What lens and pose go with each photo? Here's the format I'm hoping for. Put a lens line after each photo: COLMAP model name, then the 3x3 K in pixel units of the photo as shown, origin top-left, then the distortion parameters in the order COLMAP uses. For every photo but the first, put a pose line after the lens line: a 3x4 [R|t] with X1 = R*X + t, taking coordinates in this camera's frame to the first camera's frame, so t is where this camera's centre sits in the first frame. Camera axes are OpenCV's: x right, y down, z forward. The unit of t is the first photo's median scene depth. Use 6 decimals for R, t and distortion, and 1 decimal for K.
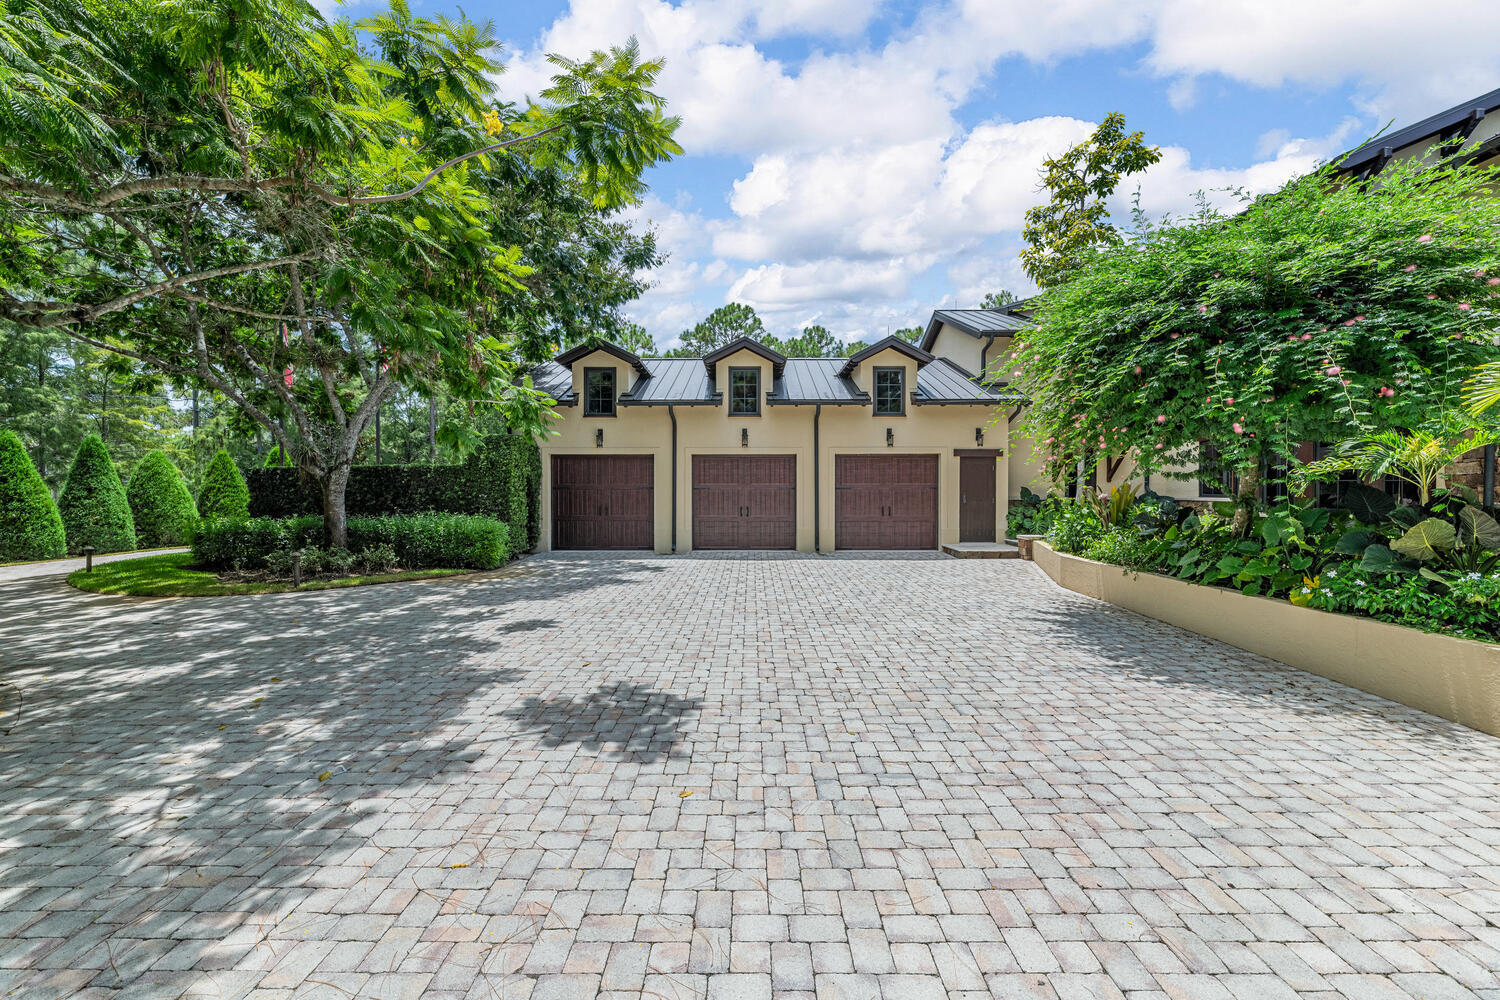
lens RADIAL K [[619.9, 0, 746.0], [0, 619.9, 489.2], [0, 0, 1]] dist [-0.000490, -0.000379]
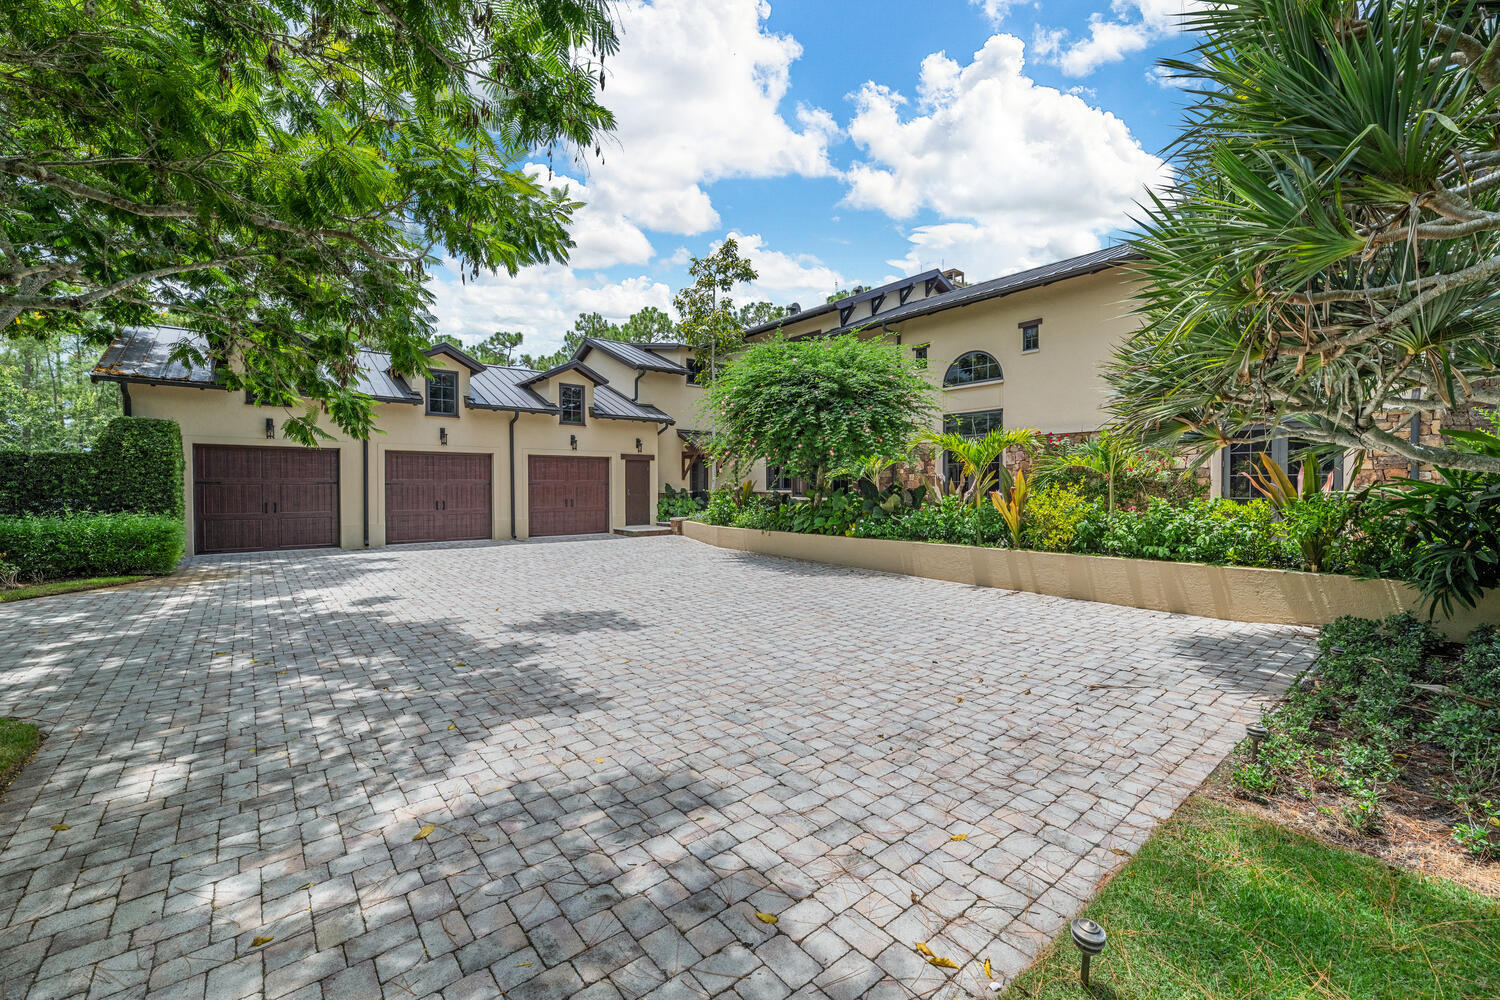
lens RADIAL K [[619.9, 0, 746.0], [0, 619.9, 489.2], [0, 0, 1]] dist [-0.000490, -0.000379]
pose [[0.768914, -0.001398, 0.639350, -0.362928], [0.001101, 0.999999, 0.000862, 0.010143], [-0.639351, 0.000041, 0.768915, -0.201567]]
